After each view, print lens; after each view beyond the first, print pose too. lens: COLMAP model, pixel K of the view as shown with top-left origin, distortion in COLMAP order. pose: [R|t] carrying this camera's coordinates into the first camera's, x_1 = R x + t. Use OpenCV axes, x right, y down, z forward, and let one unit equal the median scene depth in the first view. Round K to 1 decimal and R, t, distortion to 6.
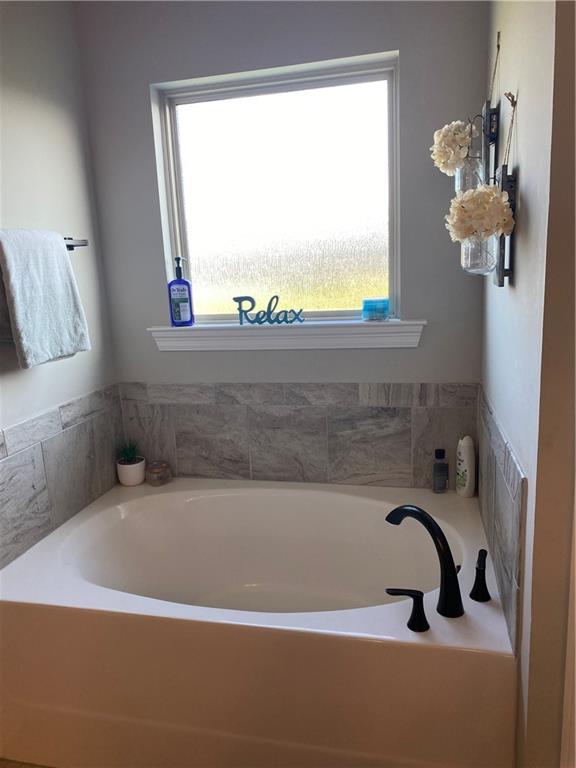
lens RADIAL K [[584.6, 0, 286.2], [0, 584.6, 391.6], [0, 0, 1]] dist [0.015840, 0.001641]
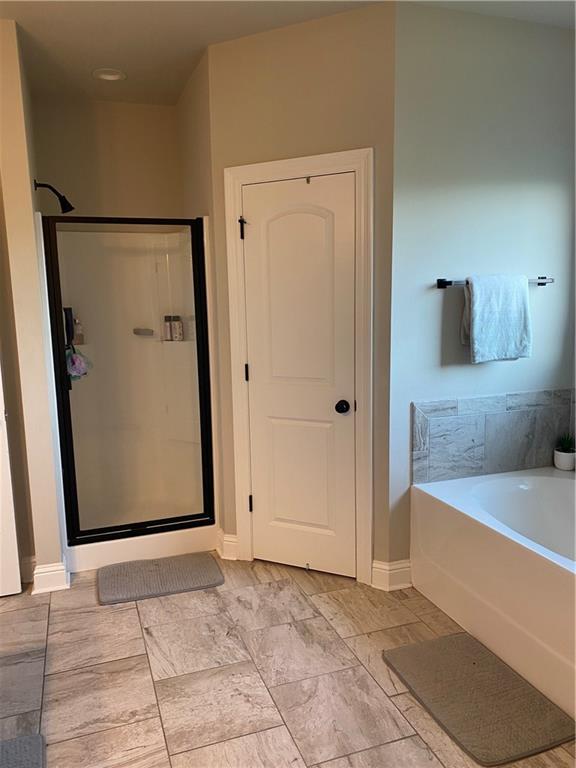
lens RADIAL K [[584.6, 0, 289.0], [0, 584.6, 383.2], [0, 0, 1]] dist [0.015840, 0.001641]
pose [[0.525643, 0.148842, -0.837583, 0.563881], [-0.180617, 0.981654, 0.061094, 0.008241], [0.831310, 0.119168, 0.542883, -0.242885]]
